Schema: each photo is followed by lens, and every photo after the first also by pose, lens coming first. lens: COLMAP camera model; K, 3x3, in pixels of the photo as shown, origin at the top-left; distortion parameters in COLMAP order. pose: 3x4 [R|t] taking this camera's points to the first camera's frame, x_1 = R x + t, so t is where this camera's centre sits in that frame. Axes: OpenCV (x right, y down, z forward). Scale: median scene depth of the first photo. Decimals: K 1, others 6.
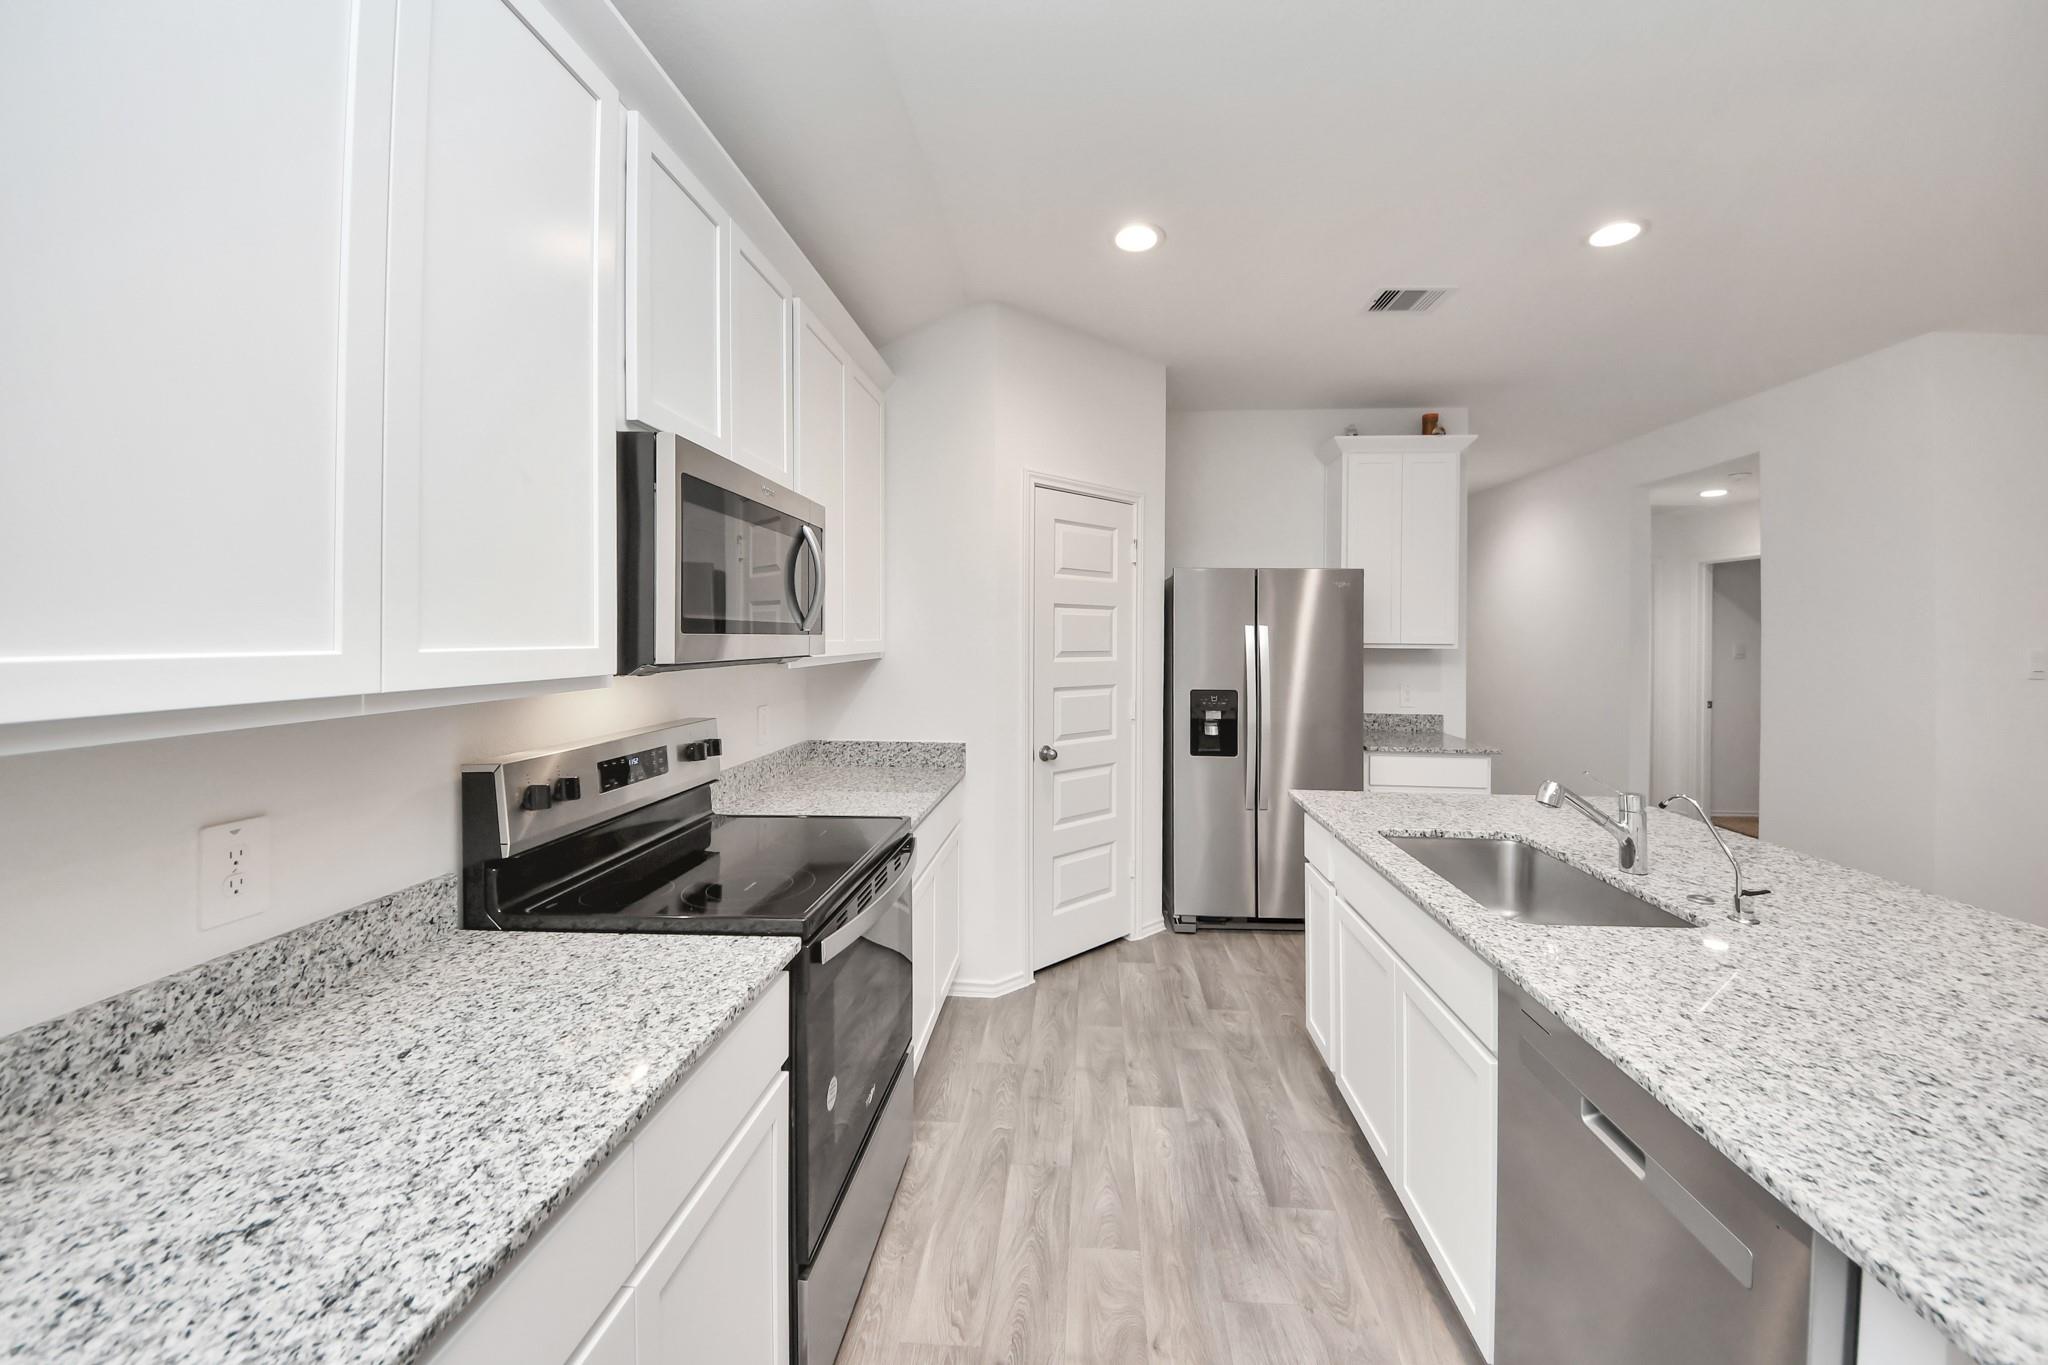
lens RADIAL K [[759.8, 0, 1068.4], [0, 759.8, 645.3], [0, 0, 1]] dist [0.024541, -0.007844]
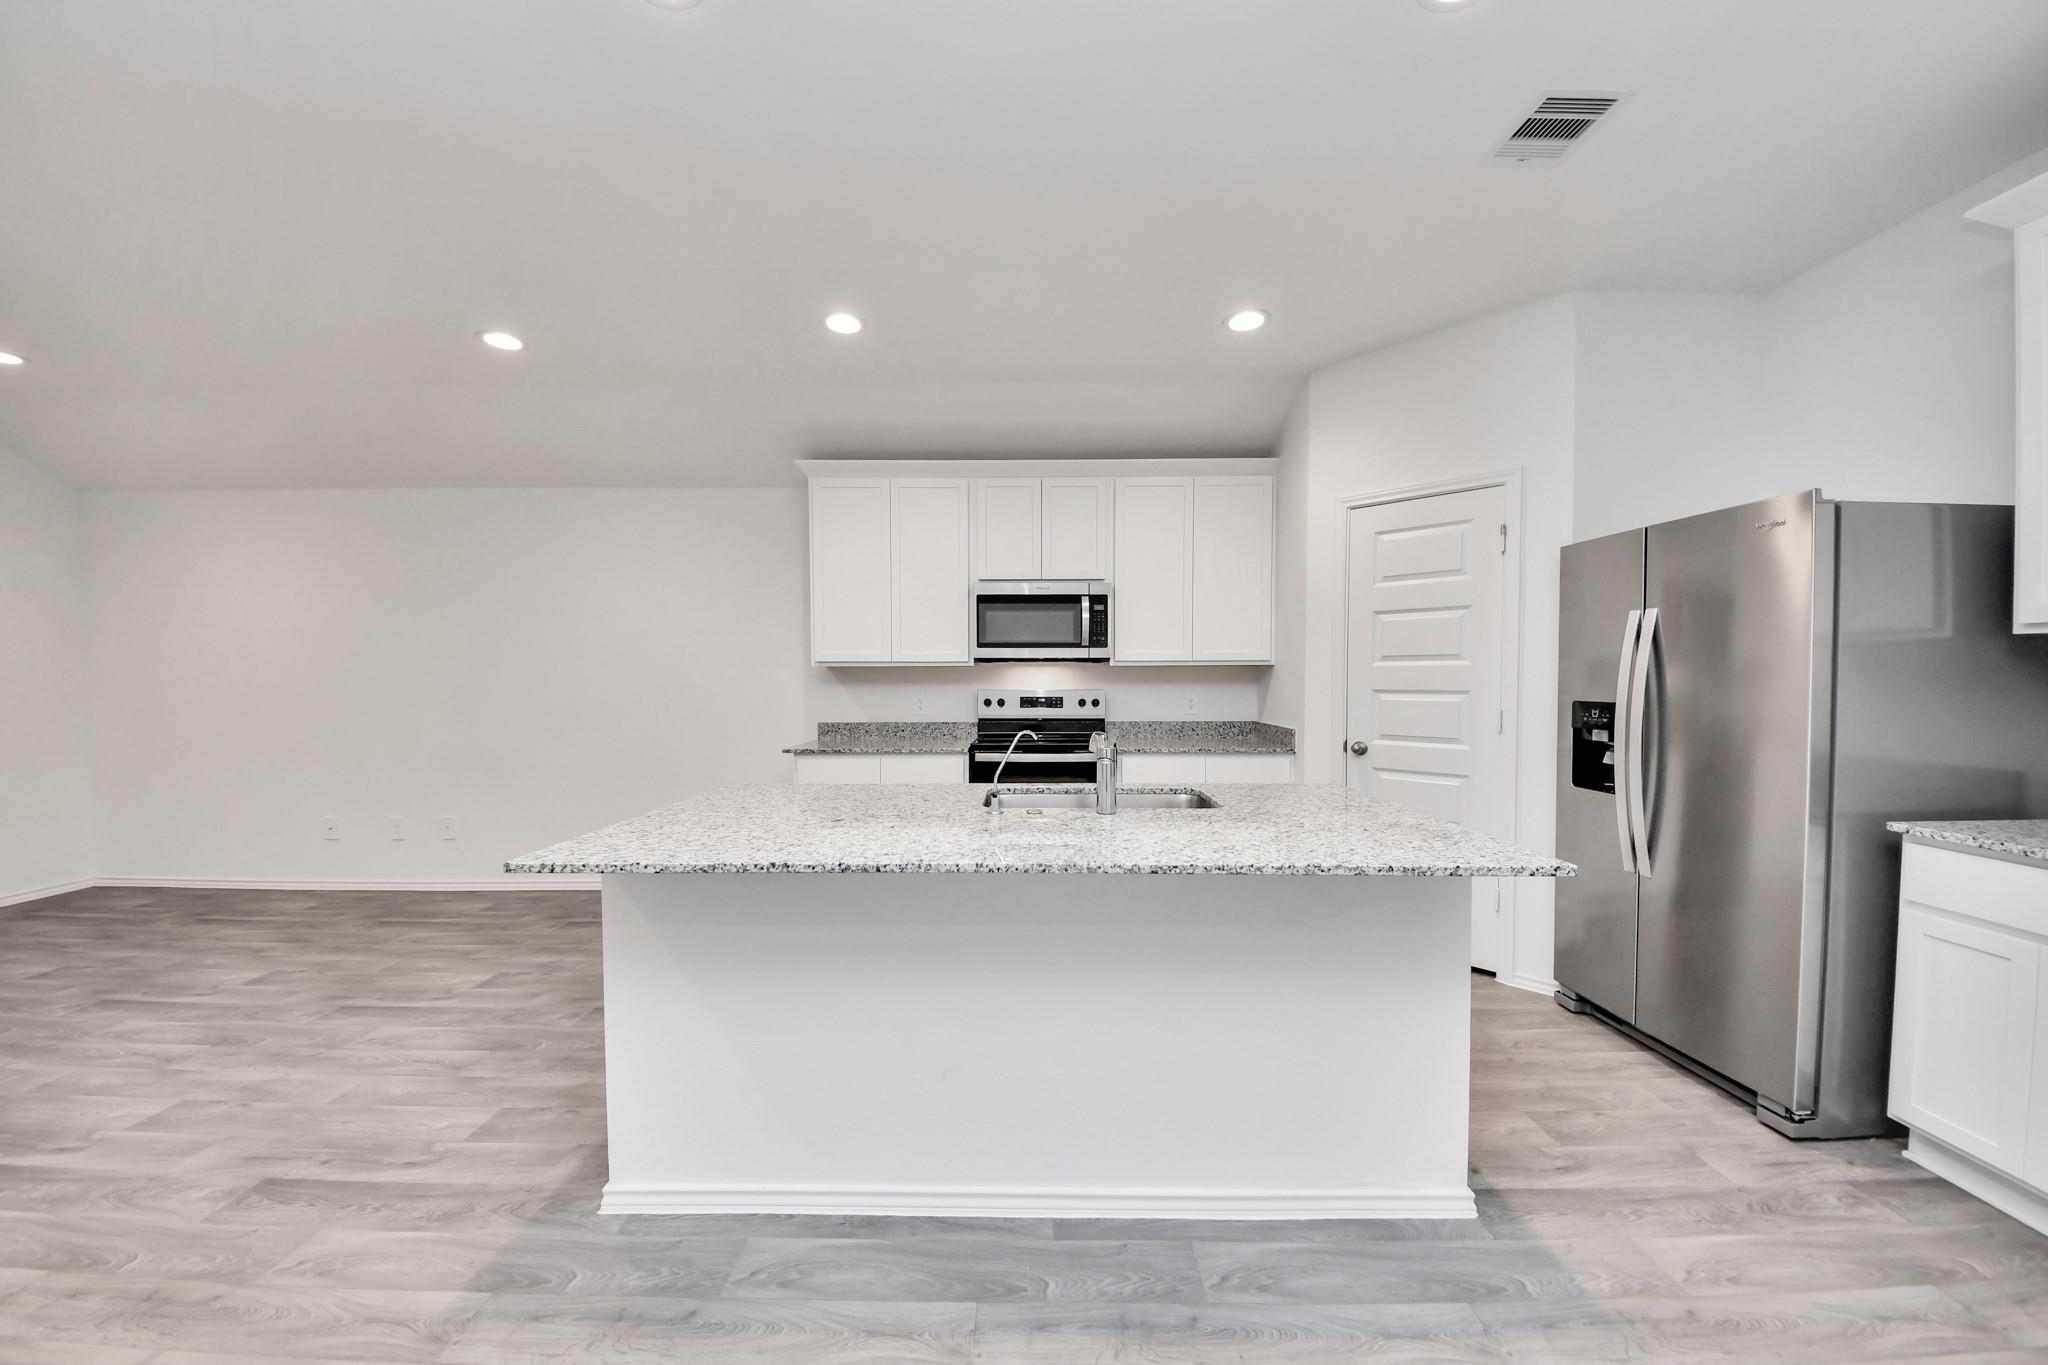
lens RADIAL K [[731.6, 0, 1006.0], [0, 731.6, 692.4], [0, 0, 1]] dist [0.022829, -0.017769]
pose [[0.014782, 0.013980, -0.999793, 1.599151], [-0.008124, 0.999871, 0.013861, 0.078088], [0.999858, 0.007917, 0.014894, 0.714079]]
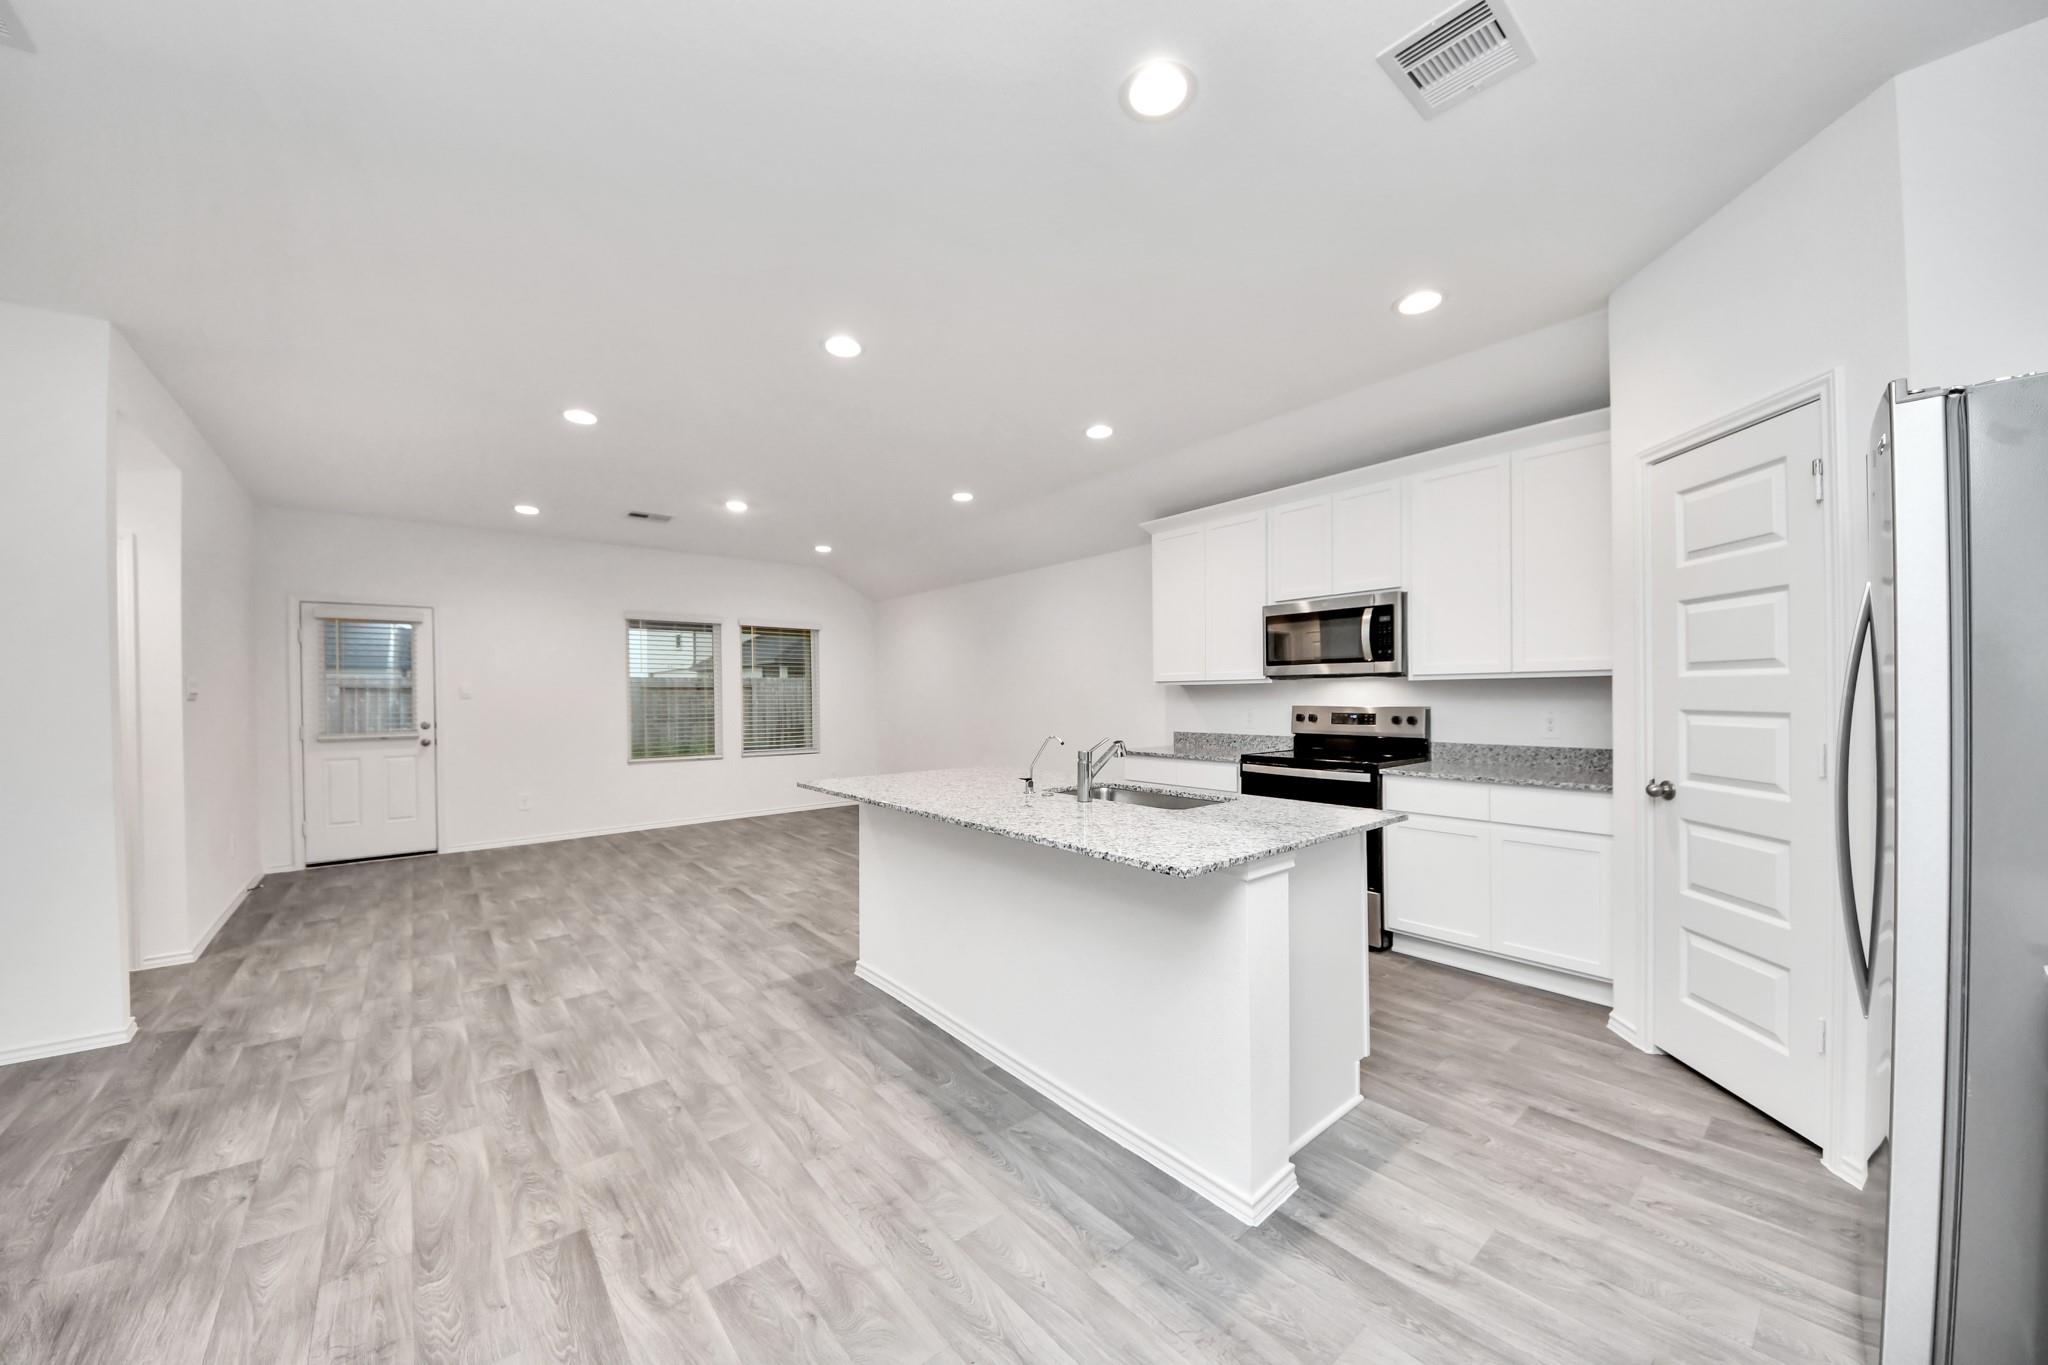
lens RADIAL K [[738.6, 0, 1057.3], [0, 738.6, 692.9], [0, 0, 1]] dist [0.000311, -0.008869]
pose [[-0.710418, -0.003663, -0.703770, 1.547734], [-0.009220, 0.999949, 0.004103, 0.060854], [0.703719, 0.009403, -0.710416, 1.719665]]
